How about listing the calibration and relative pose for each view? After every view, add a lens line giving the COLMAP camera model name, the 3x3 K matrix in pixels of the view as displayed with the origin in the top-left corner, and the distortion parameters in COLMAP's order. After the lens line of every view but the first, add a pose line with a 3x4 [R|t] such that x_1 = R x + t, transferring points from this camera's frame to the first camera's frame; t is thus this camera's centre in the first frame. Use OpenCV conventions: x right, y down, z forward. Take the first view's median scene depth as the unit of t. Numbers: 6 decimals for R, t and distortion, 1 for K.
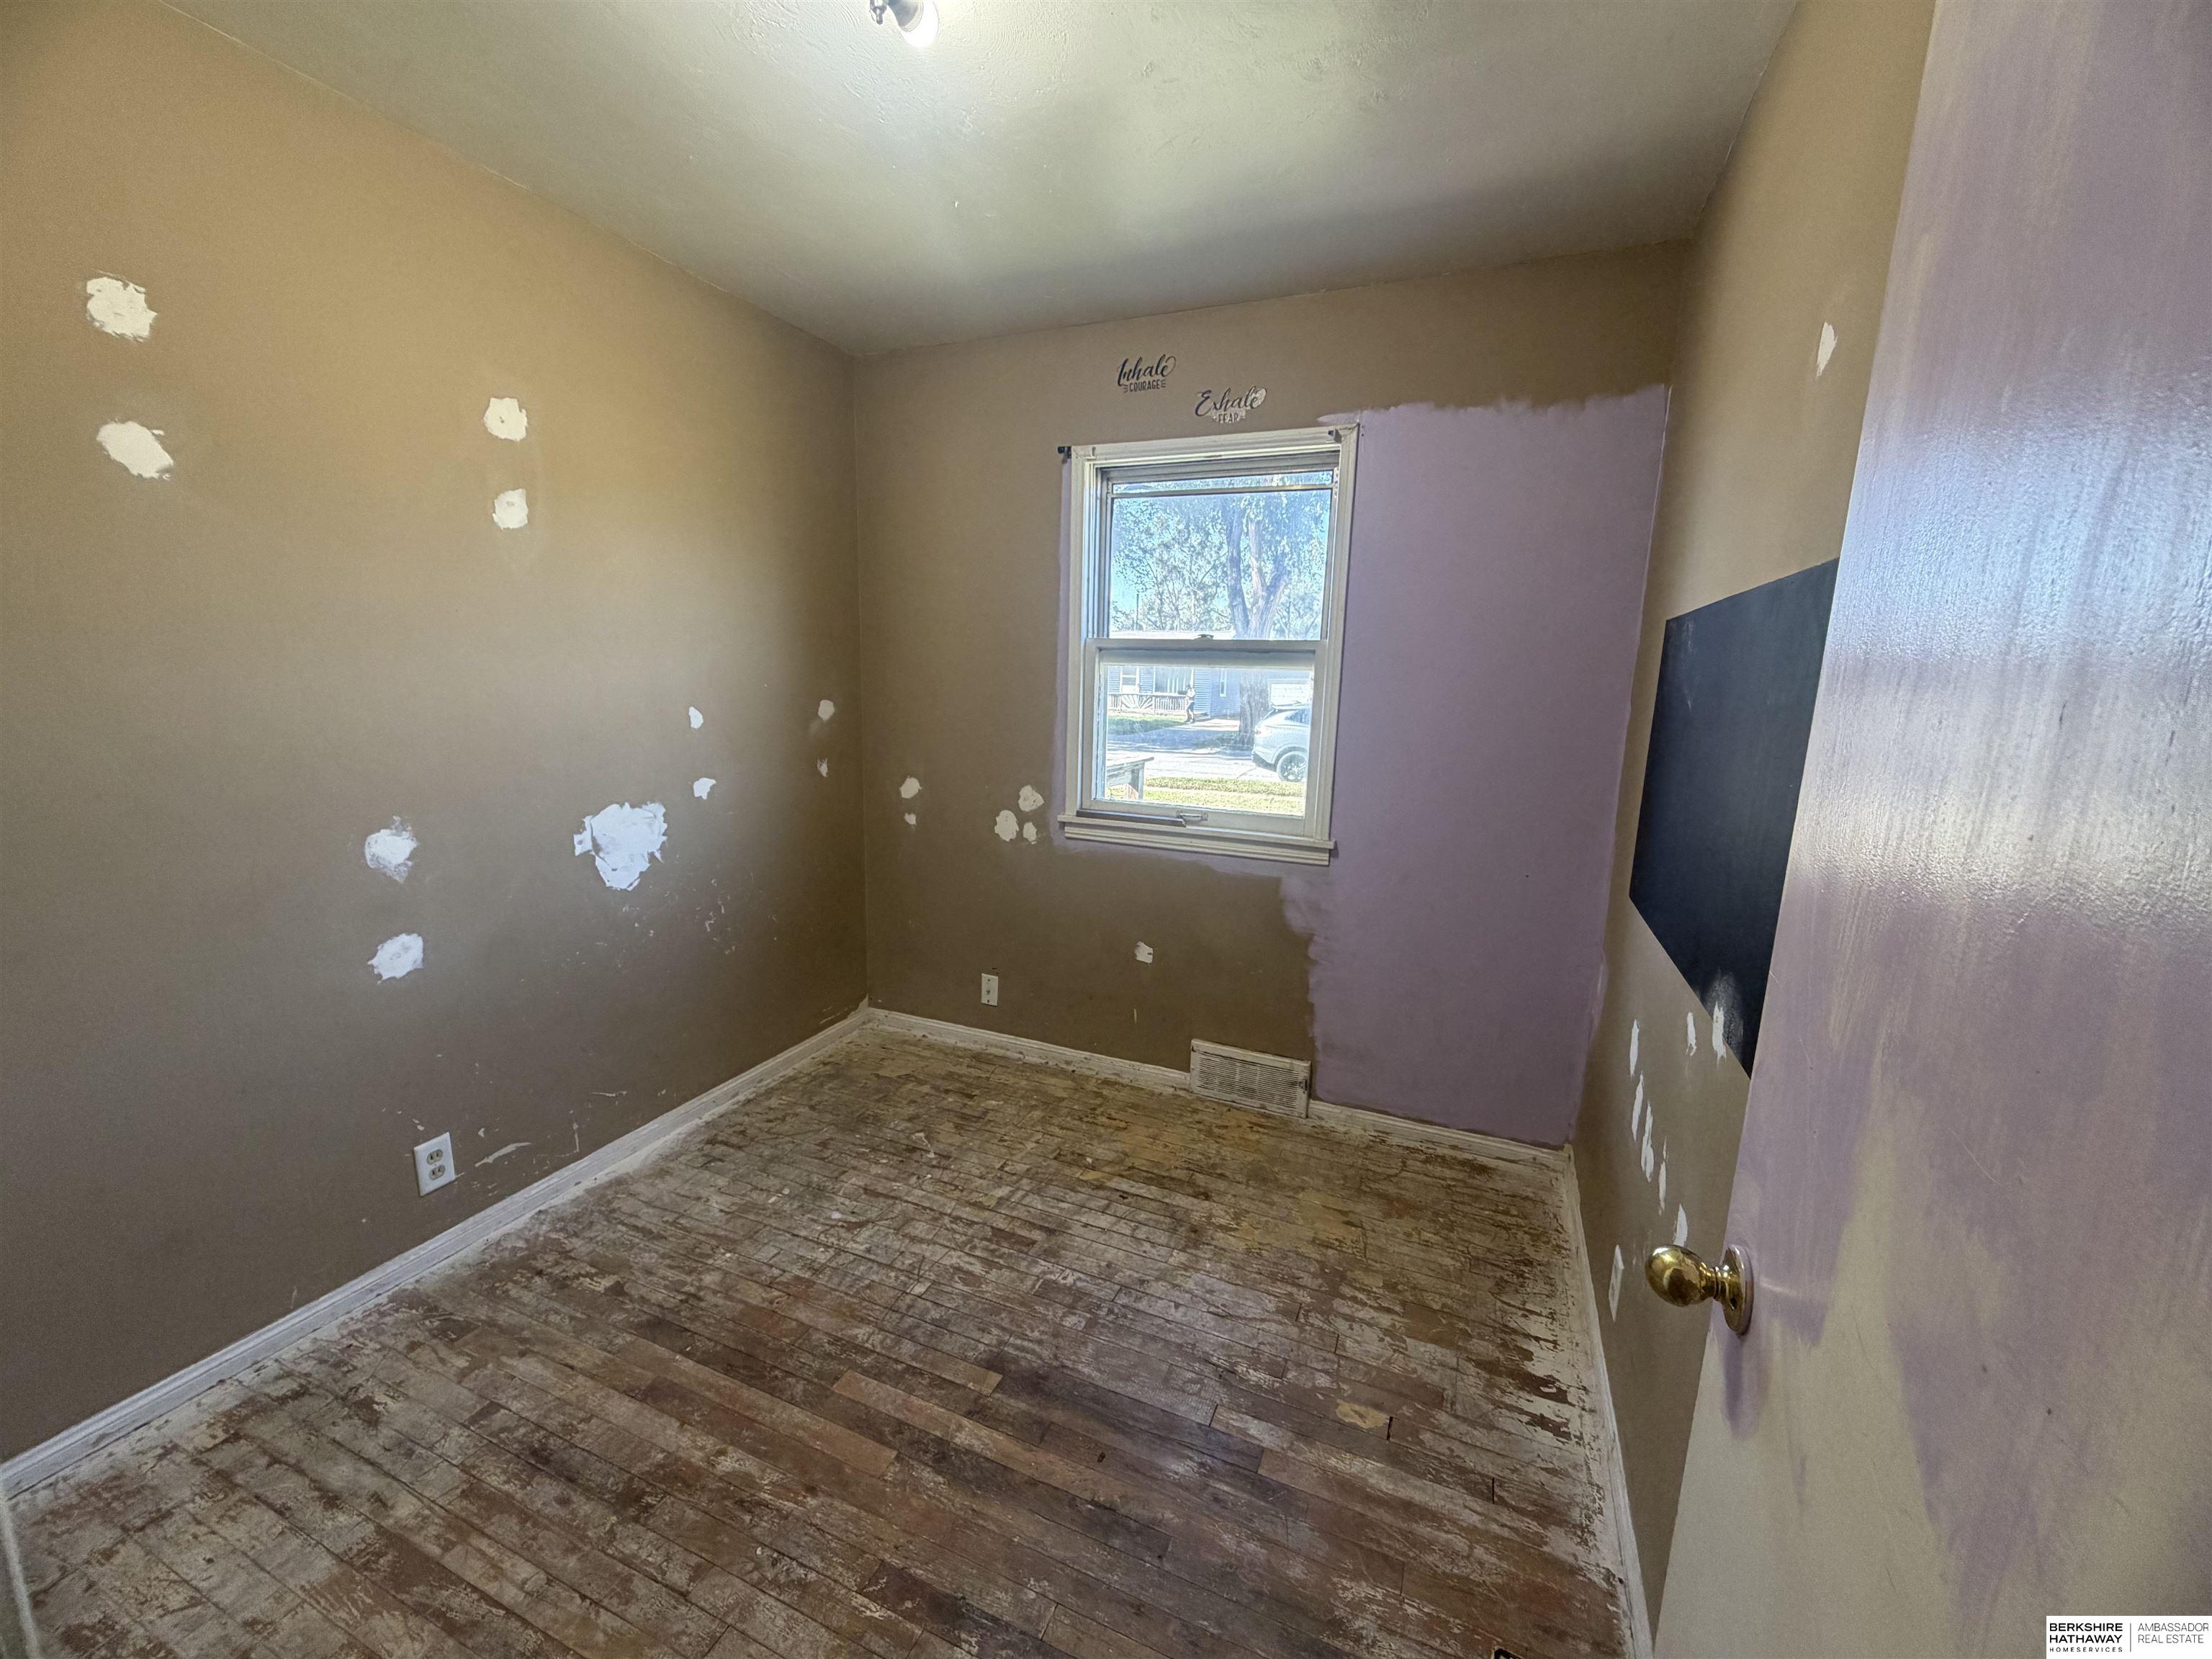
lens RADIAL K [[881.2, 0, 1097.9], [0, 881.2, 829.5], [0, 0, 1]] dist [0.000290, -0.000274]
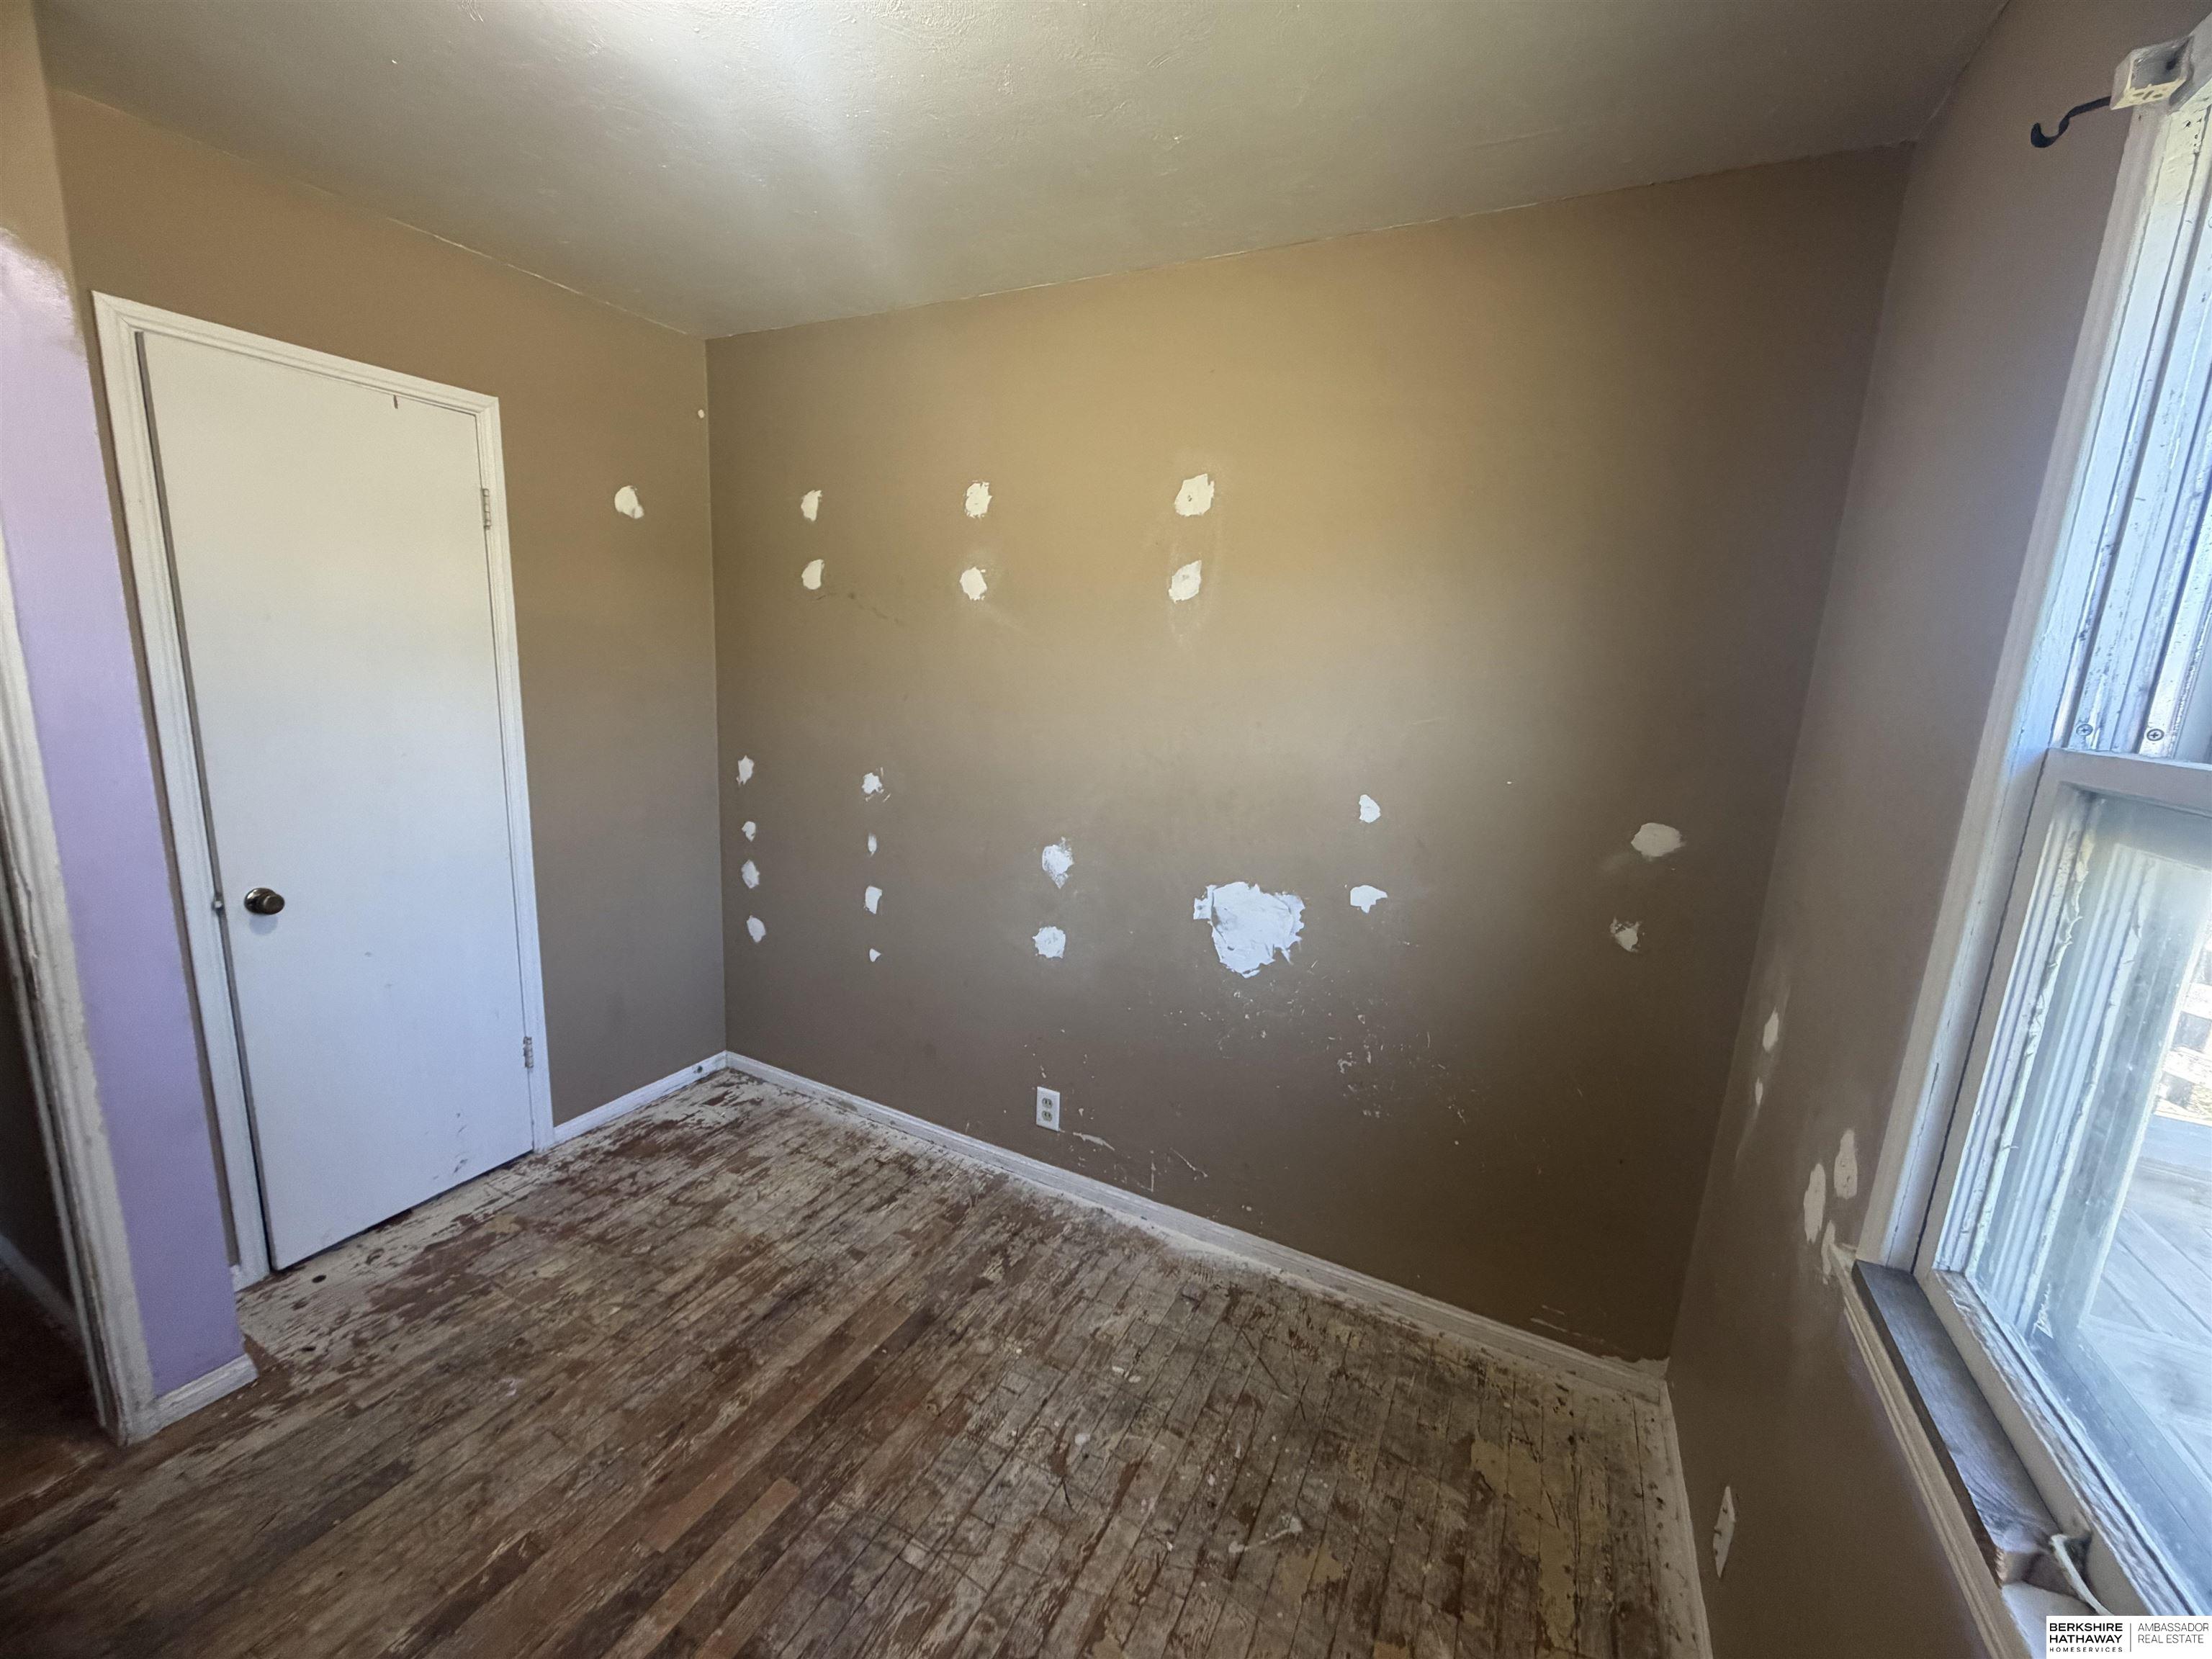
lens RADIAL K [[881.2, 0, 1097.9], [0, 881.2, 829.5], [0, 0, 1]] dist [0.000290, -0.000274]
pose [[-0.070692, 0.162142, -0.984232, 0.419214], [-0.228436, 0.957847, 0.174203, -0.238747], [0.970989, 0.237149, -0.030673, 0.995189]]
